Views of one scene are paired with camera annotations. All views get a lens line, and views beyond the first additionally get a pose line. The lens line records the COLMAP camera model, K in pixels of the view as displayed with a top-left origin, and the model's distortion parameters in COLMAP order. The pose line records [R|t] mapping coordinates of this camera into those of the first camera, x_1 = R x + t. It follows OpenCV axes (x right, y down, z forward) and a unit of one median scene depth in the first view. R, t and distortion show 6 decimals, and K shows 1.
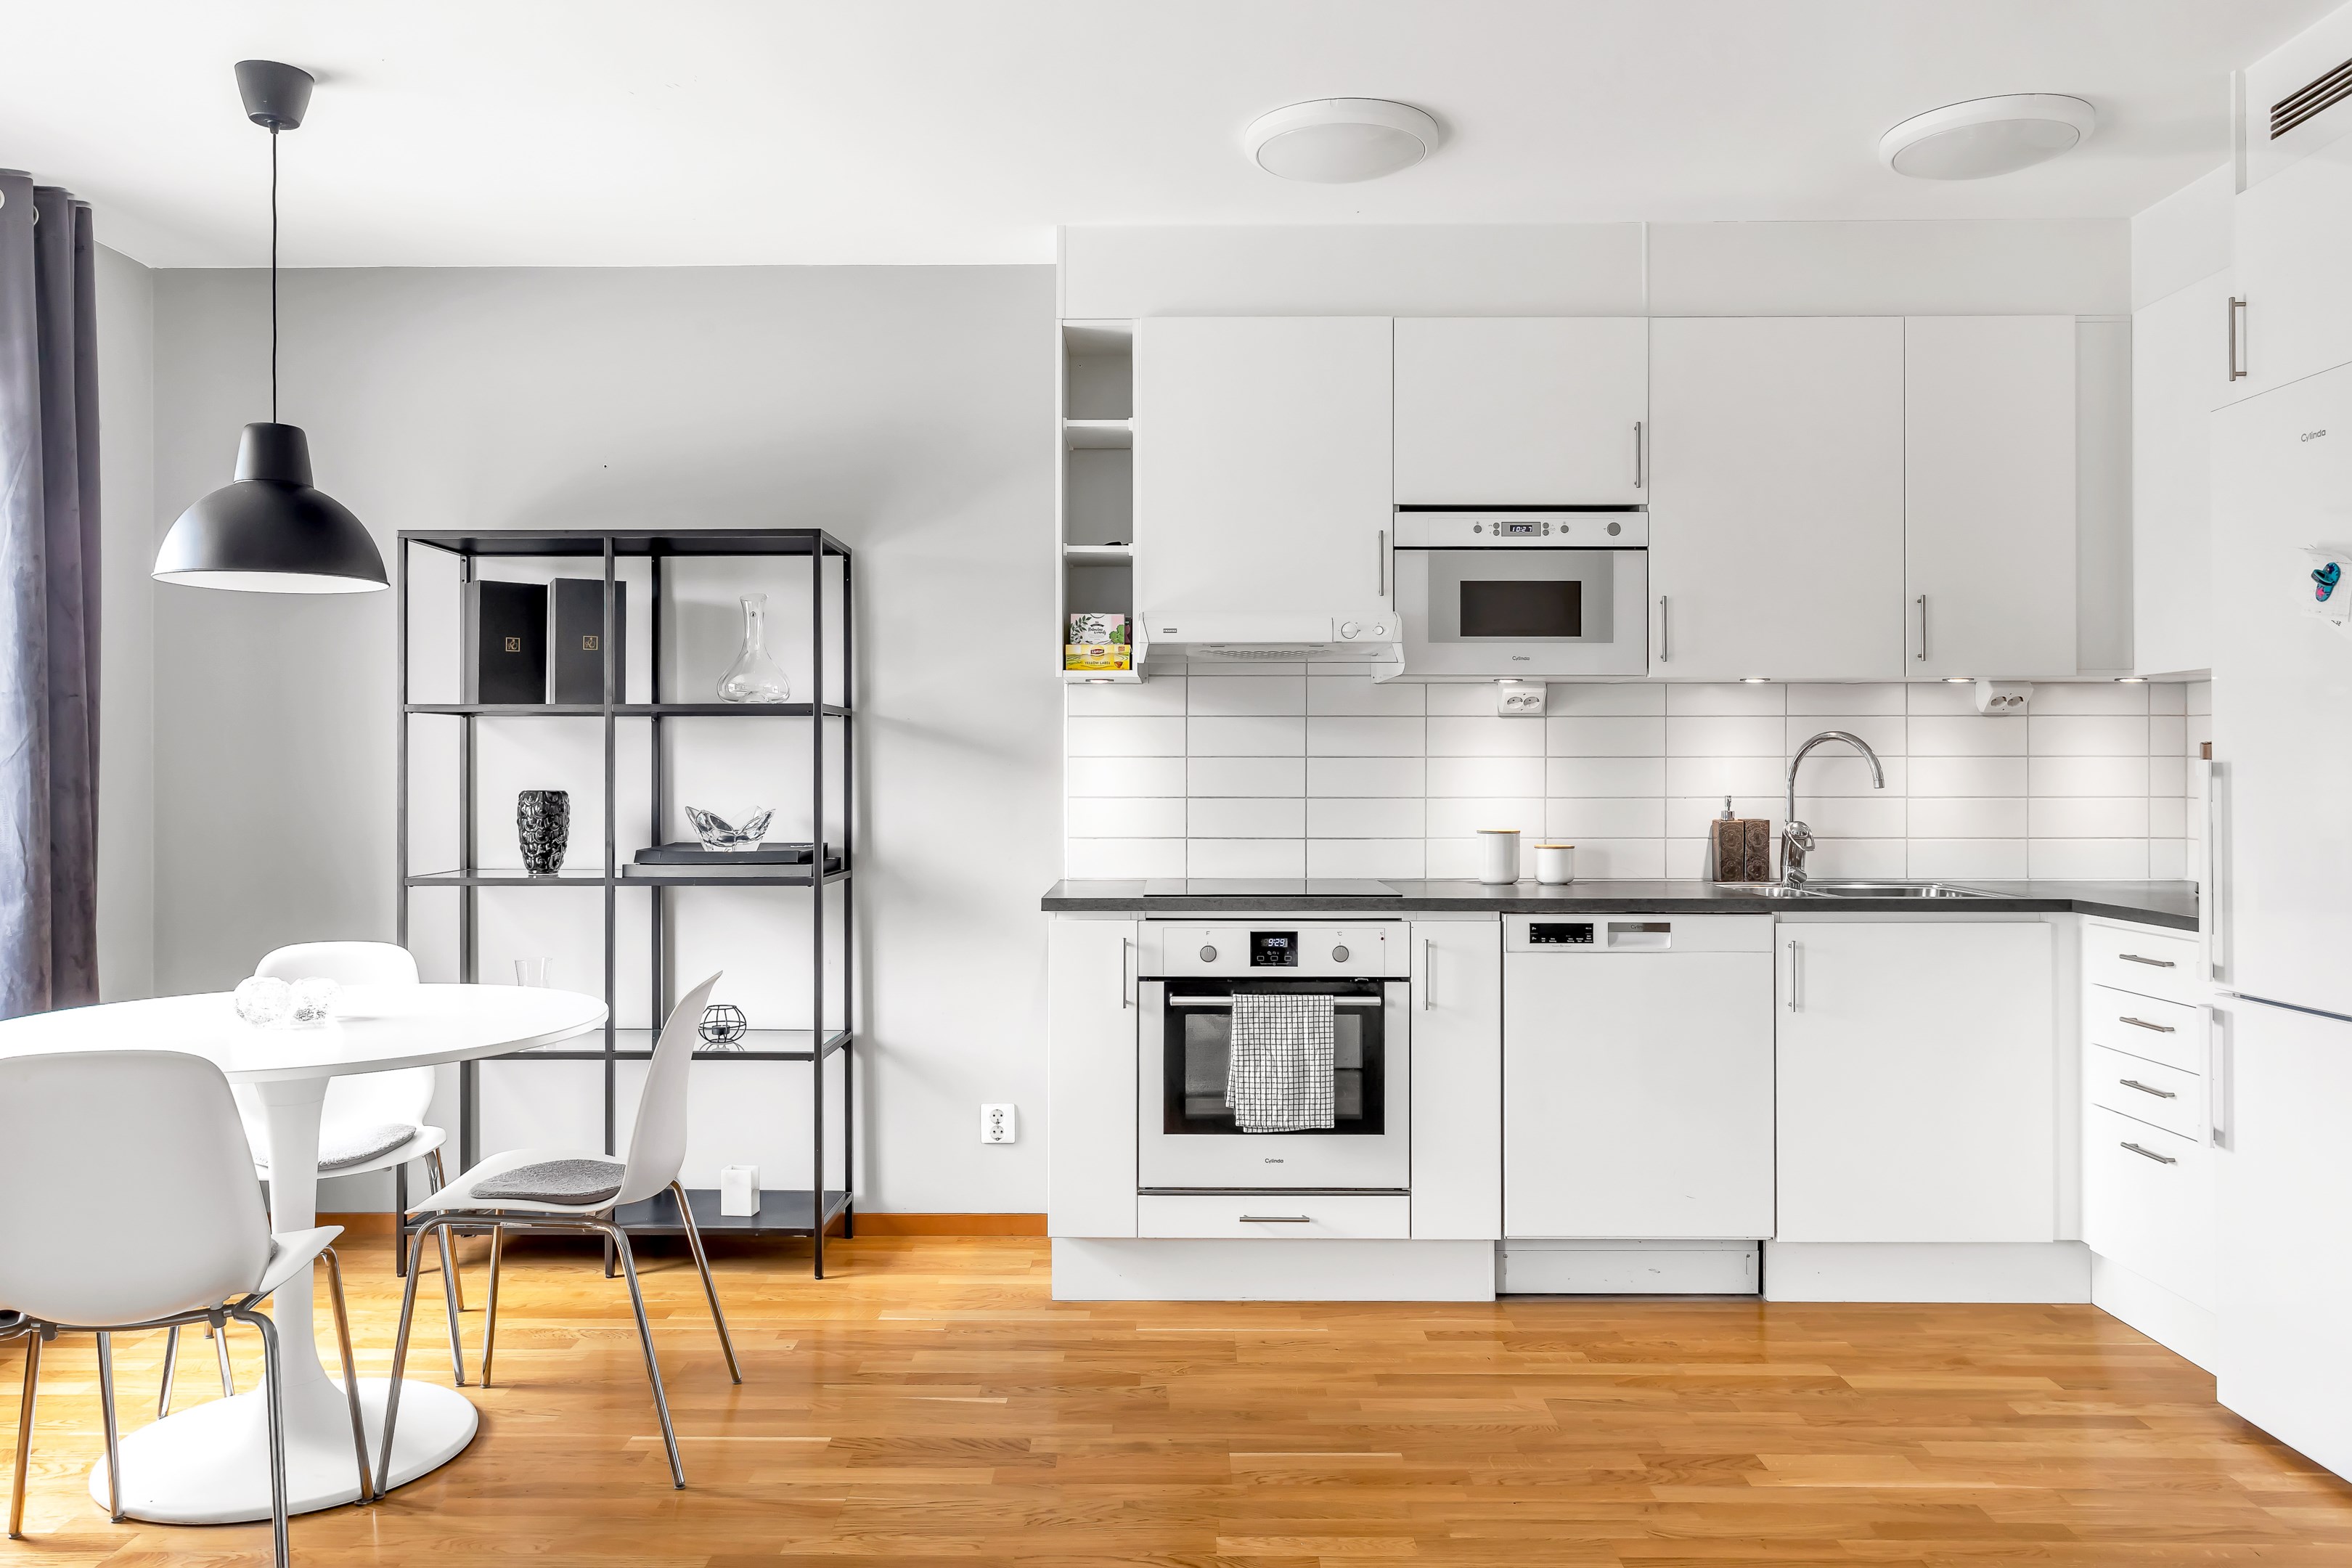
lens RADIAL K [[1600.8, 0, 1176.0], [0, 1600.8, 784.0], [0, 0, 1]] dist [0.000763, 0.000894]
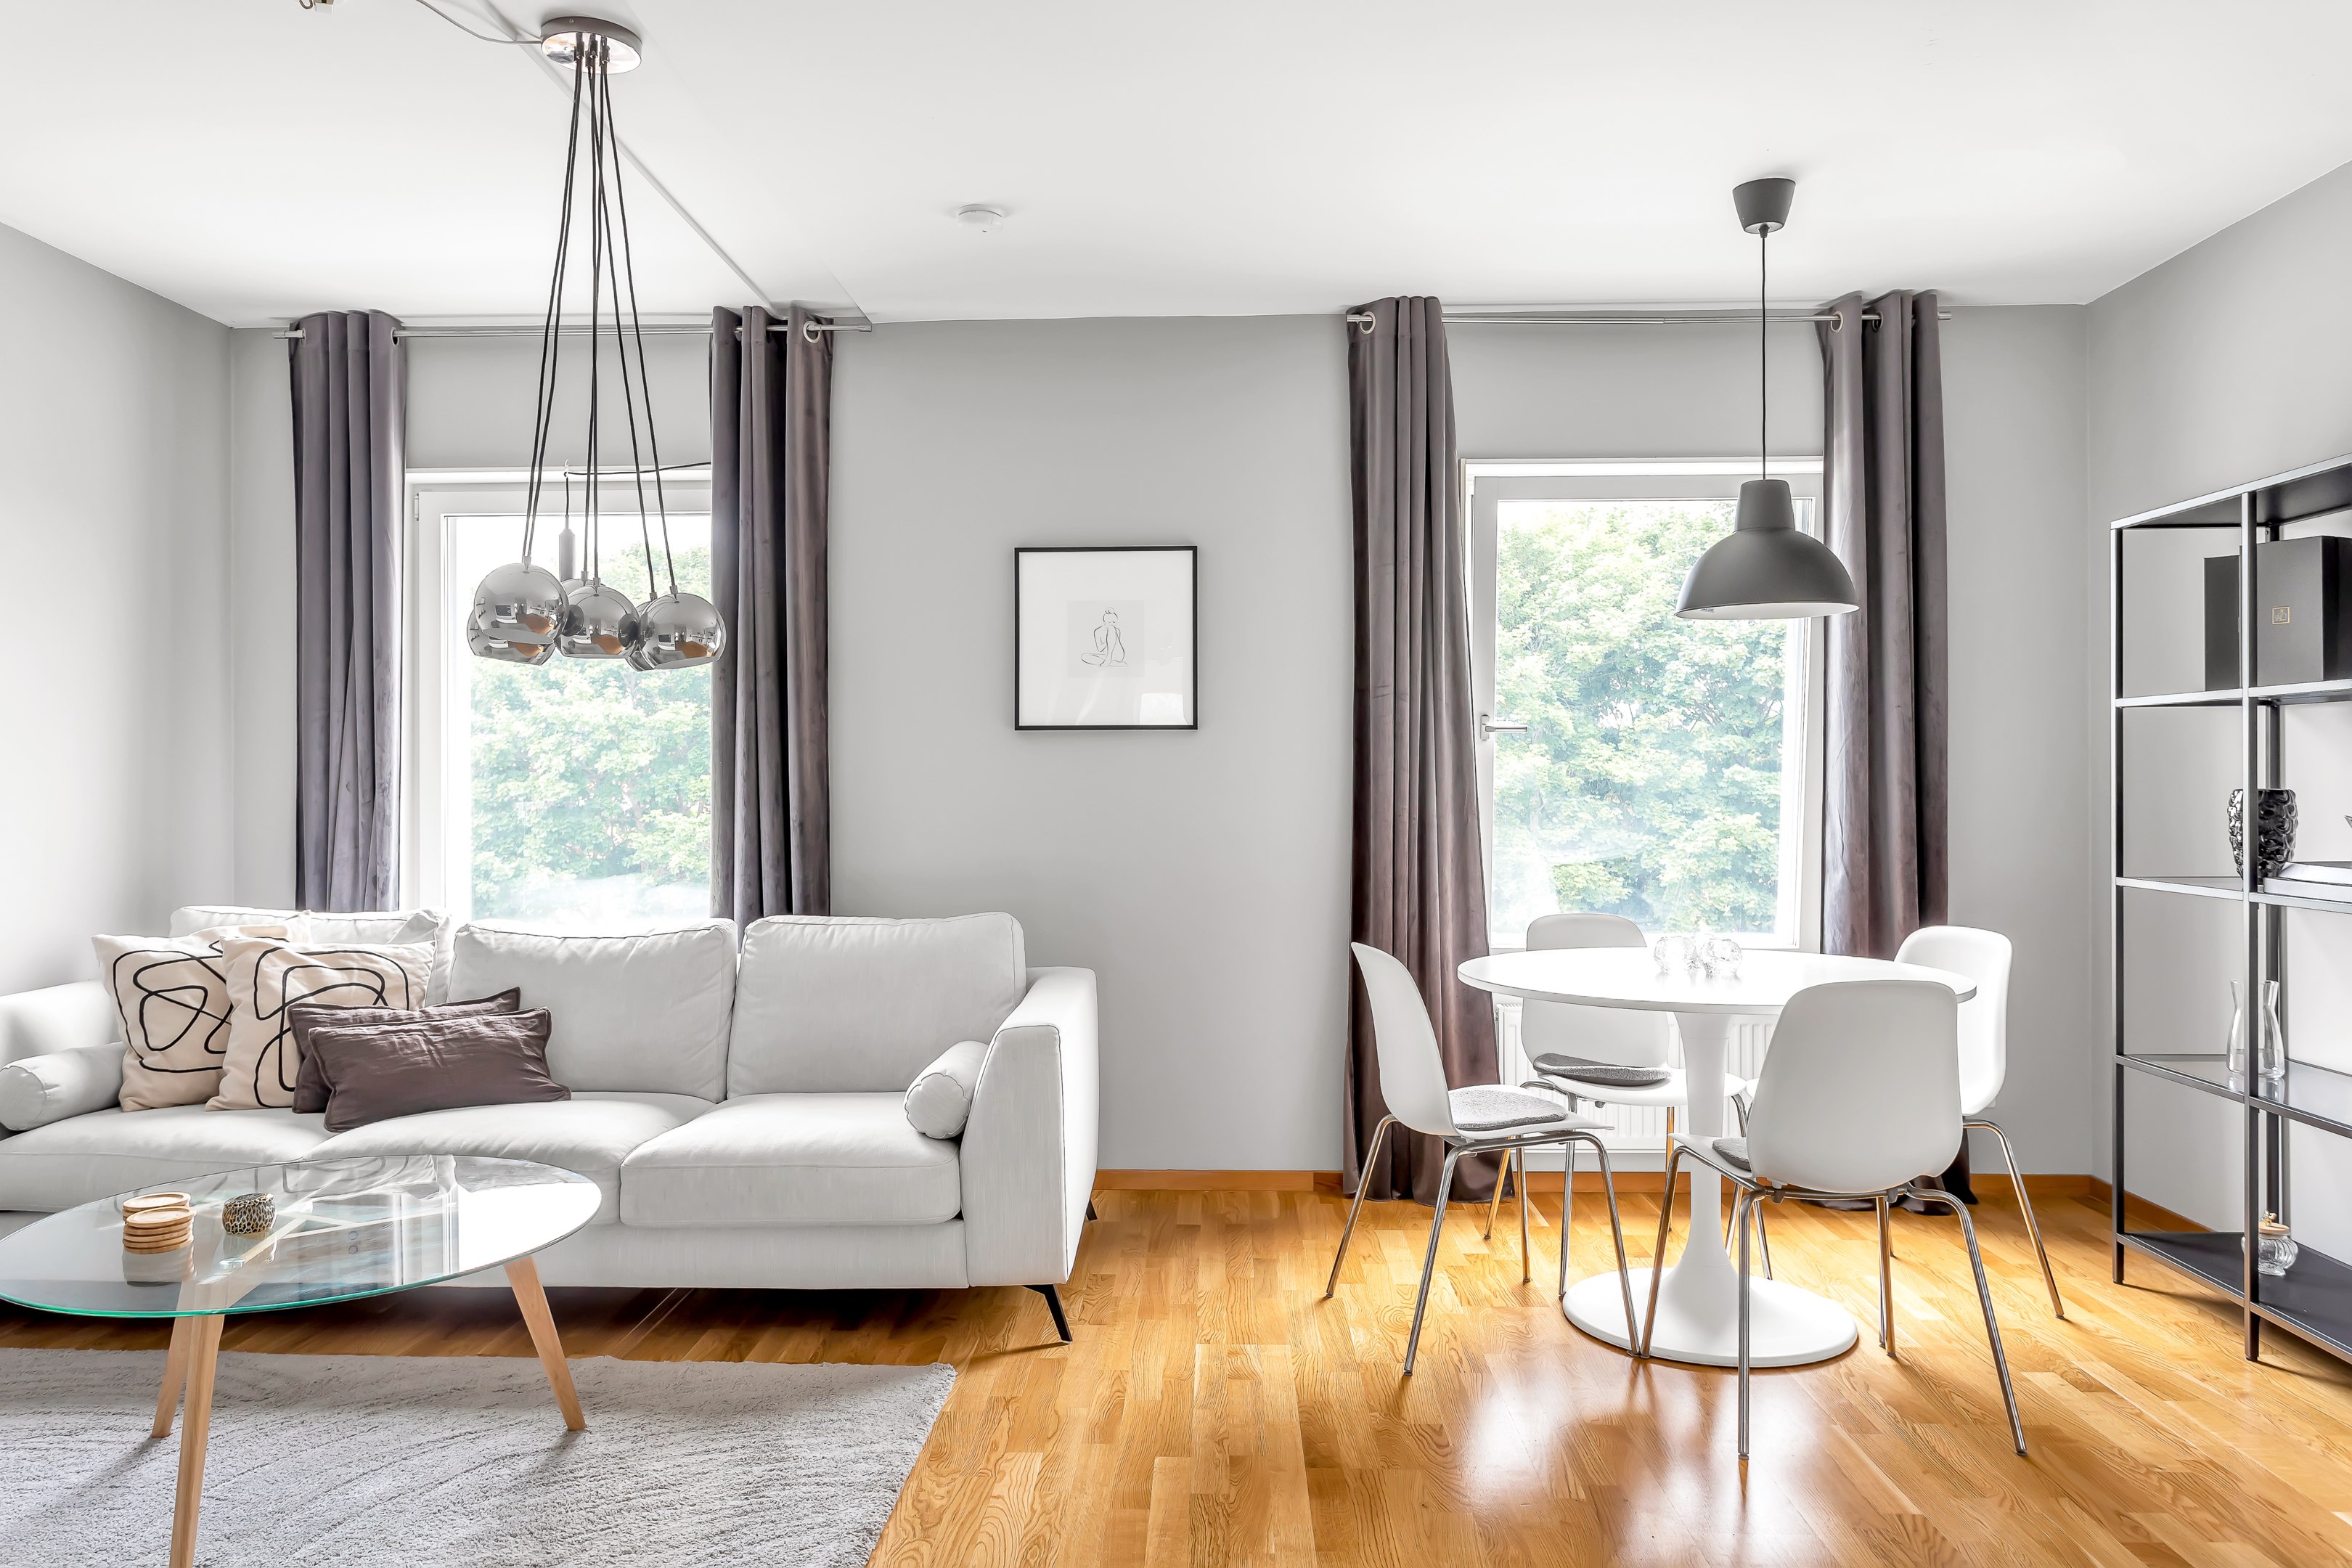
lens RADIAL K [[1600.8, 0, 1176.0], [0, 1600.8, 784.0], [0, 0, 1]] dist [0.000763, 0.000894]
pose [[-0.010559, 0.000249, -0.999944, 0.635928], [0.000514, 1.000000, 0.000244, 0.002489], [0.999944, -0.000511, -0.010559, 0.557911]]
